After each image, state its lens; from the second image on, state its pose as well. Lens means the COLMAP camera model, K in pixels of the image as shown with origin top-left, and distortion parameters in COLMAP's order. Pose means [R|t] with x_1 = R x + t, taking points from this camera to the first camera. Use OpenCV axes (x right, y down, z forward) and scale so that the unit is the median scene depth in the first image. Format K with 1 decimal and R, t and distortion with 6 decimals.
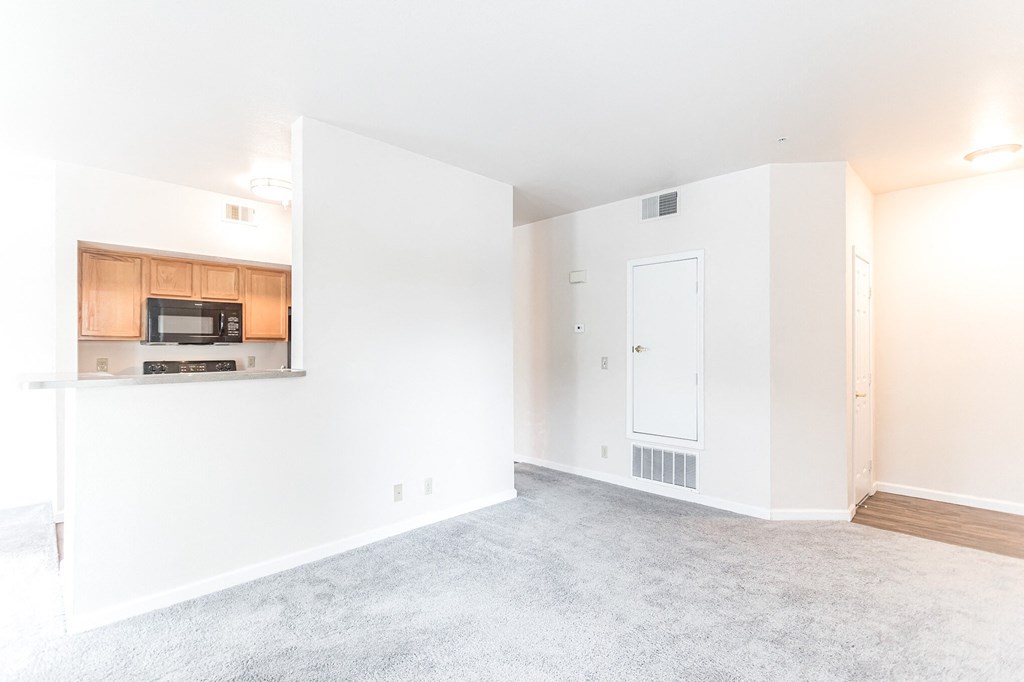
lens RADIAL K [[481.6, 0, 511.3], [0, 481.6, 344.6], [0, 0, 1]] dist [0.002848, -0.000114]
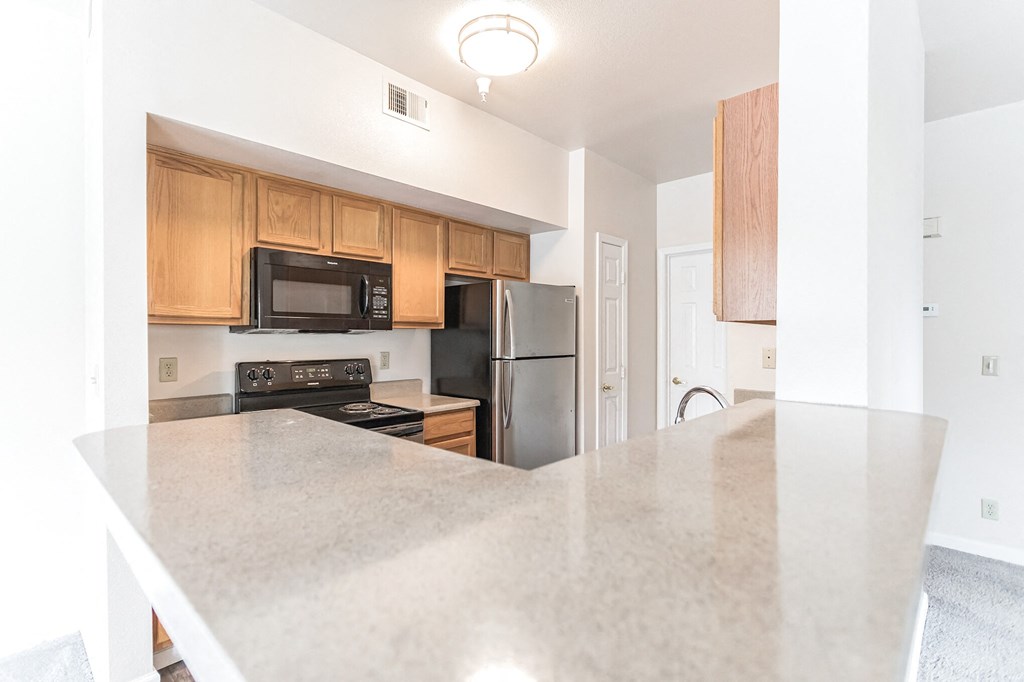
lens RADIAL K [[481.6, 0, 508.7], [0, 481.6, 334.9], [0, 0, 1]] dist [0.002848, -0.000114]
pose [[0.999280, 0.004304, 0.037690, -0.458521], [-0.004662, 0.999945, 0.009421, -0.004162], [-0.037648, -0.009590, 0.999245, 0.417242]]
